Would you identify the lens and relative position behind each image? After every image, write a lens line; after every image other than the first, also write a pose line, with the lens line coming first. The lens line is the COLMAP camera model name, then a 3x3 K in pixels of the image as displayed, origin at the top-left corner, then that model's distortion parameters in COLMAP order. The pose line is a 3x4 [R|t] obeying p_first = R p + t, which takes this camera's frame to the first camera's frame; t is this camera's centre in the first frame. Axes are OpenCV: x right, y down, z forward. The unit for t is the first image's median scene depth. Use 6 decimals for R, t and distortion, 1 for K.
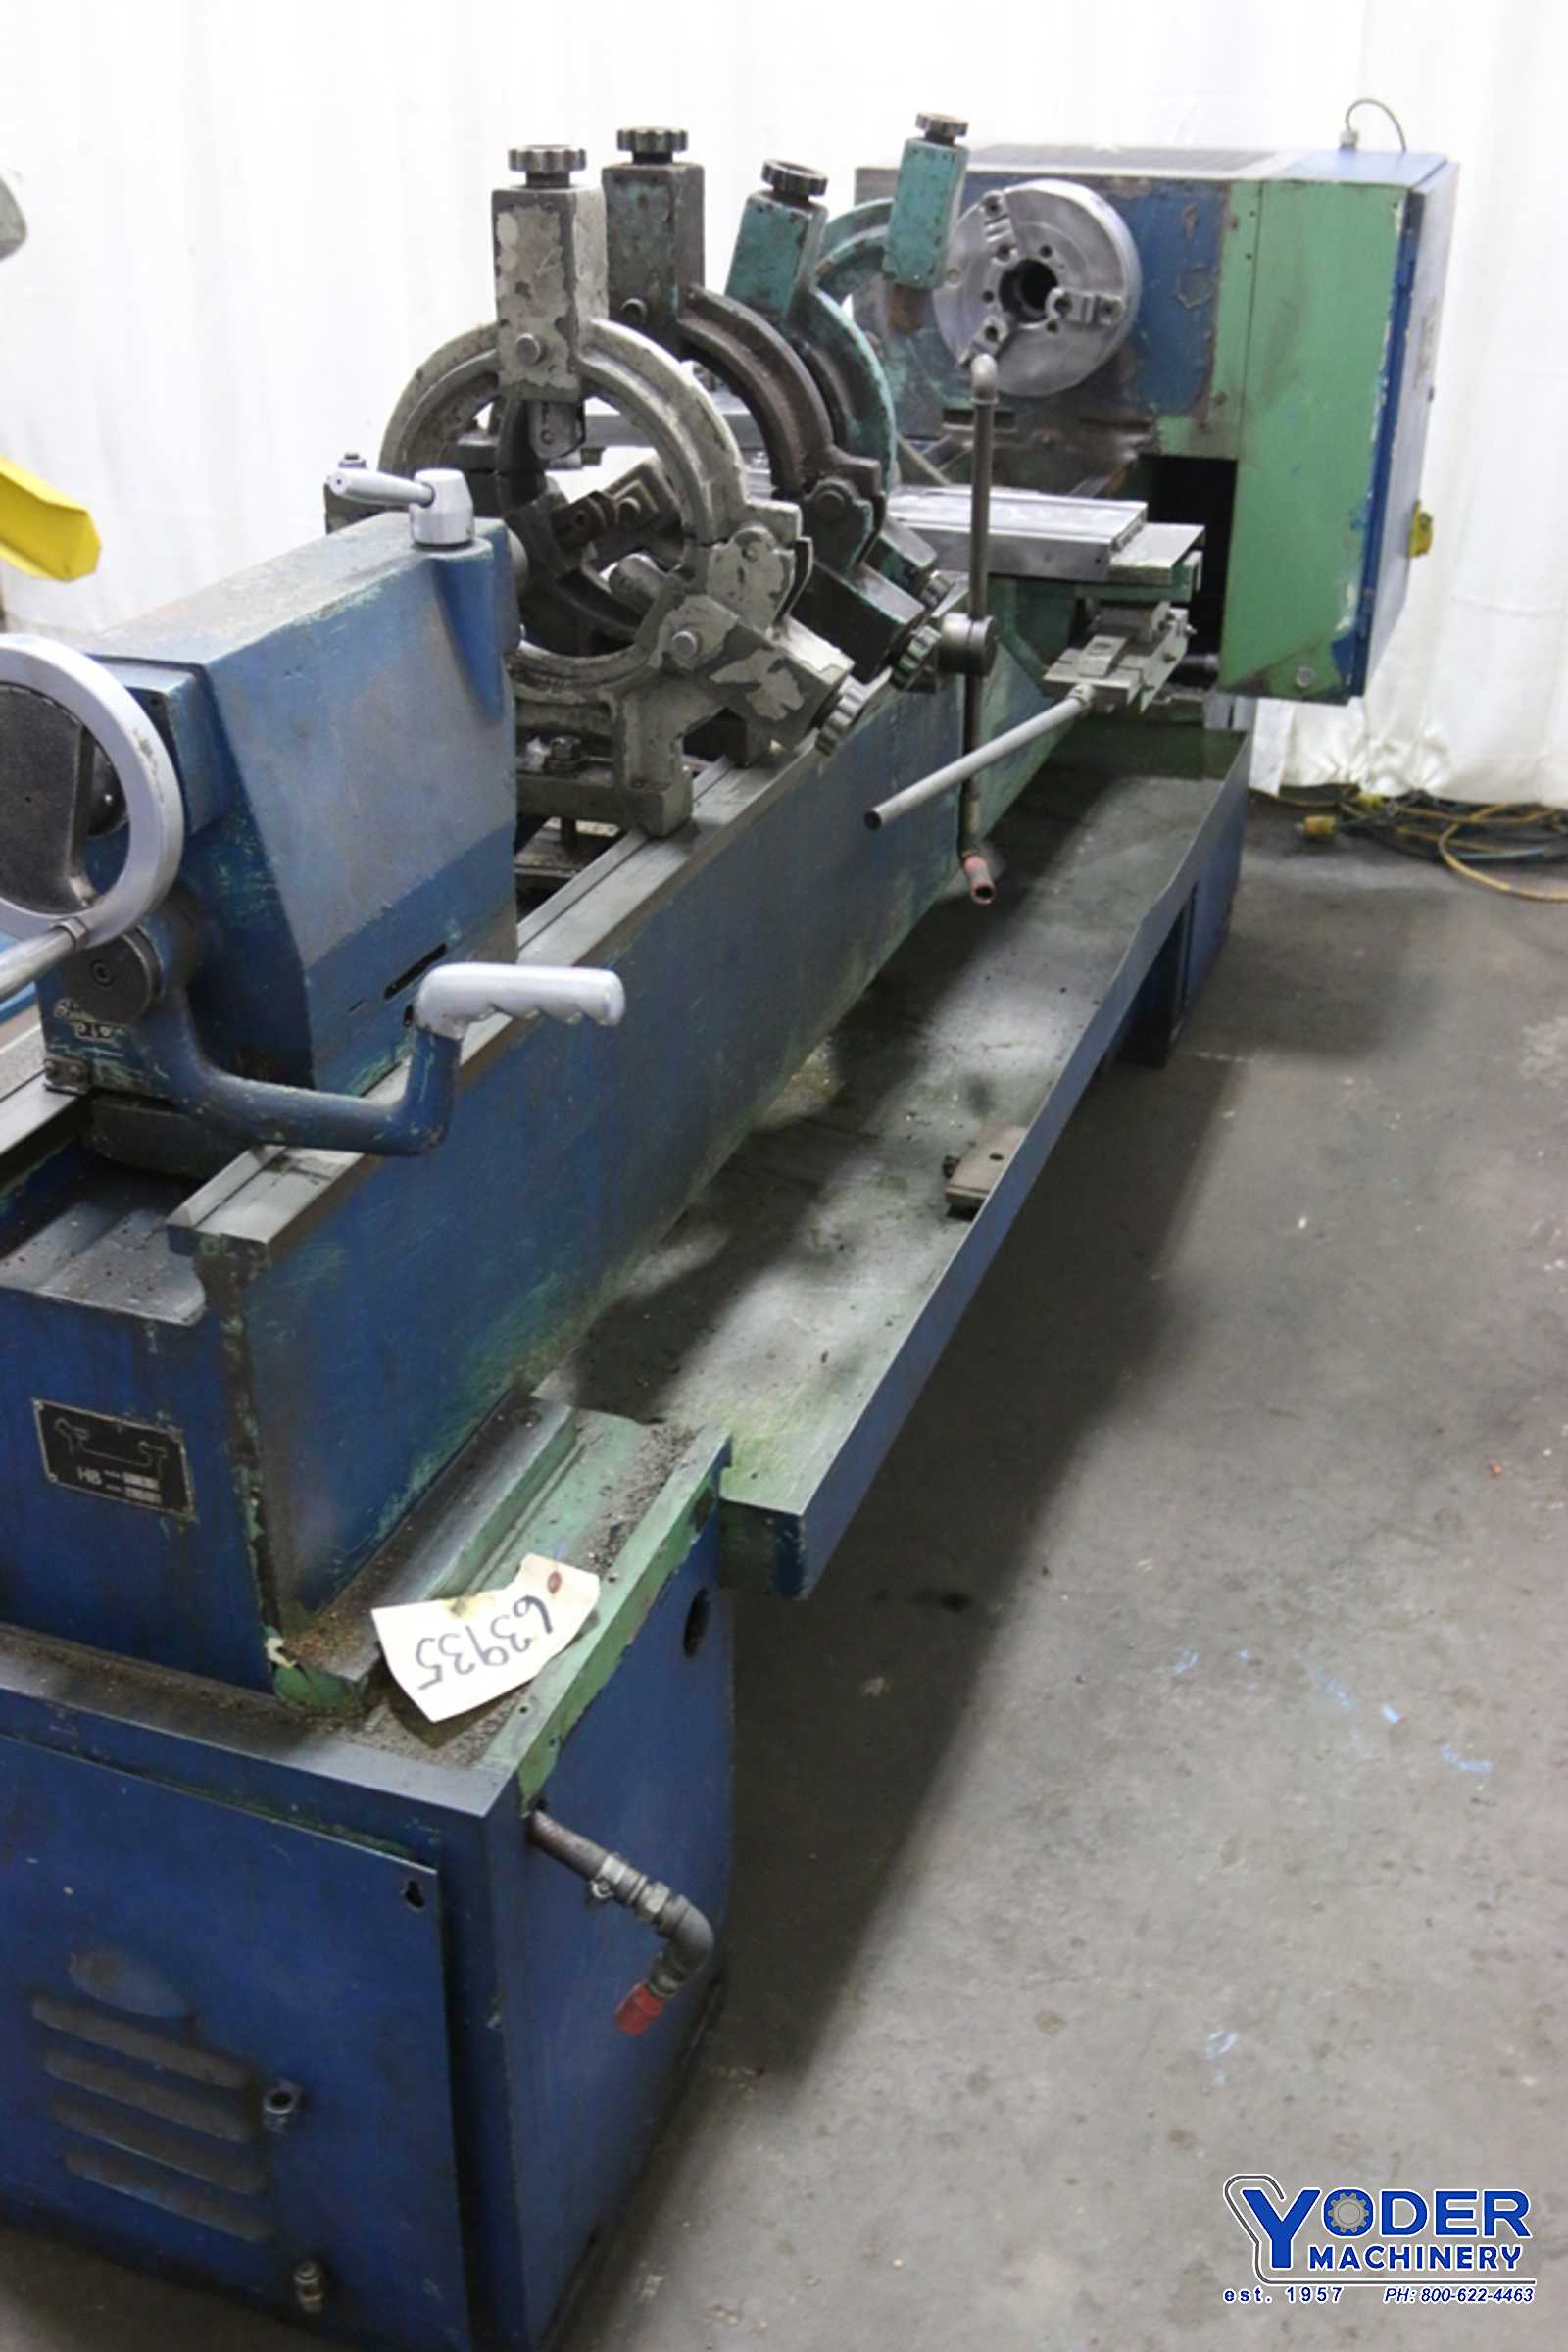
lens RADIAL K [[2262.9, 0, 784.0], [0, 2262.9, 1176.0], [0, 0, 1]] dist [-0.072234, 0.046158]
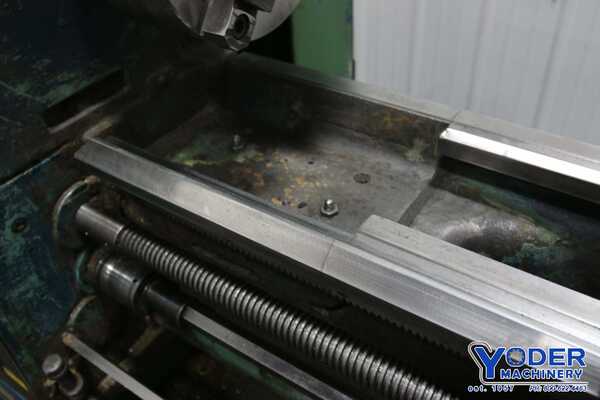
lens RADIAL K [[577.3, 0, 300.0], [0, 577.3, 200.0], [0, 0, 1]] dist [-0.072234, 0.046158]
pose [[0.259638, -0.621013, 0.739548, -0.055210], [0.510358, 0.738369, 0.440848, -0.356107], [-0.819831, 0.262974, 0.508647, 0.844874]]
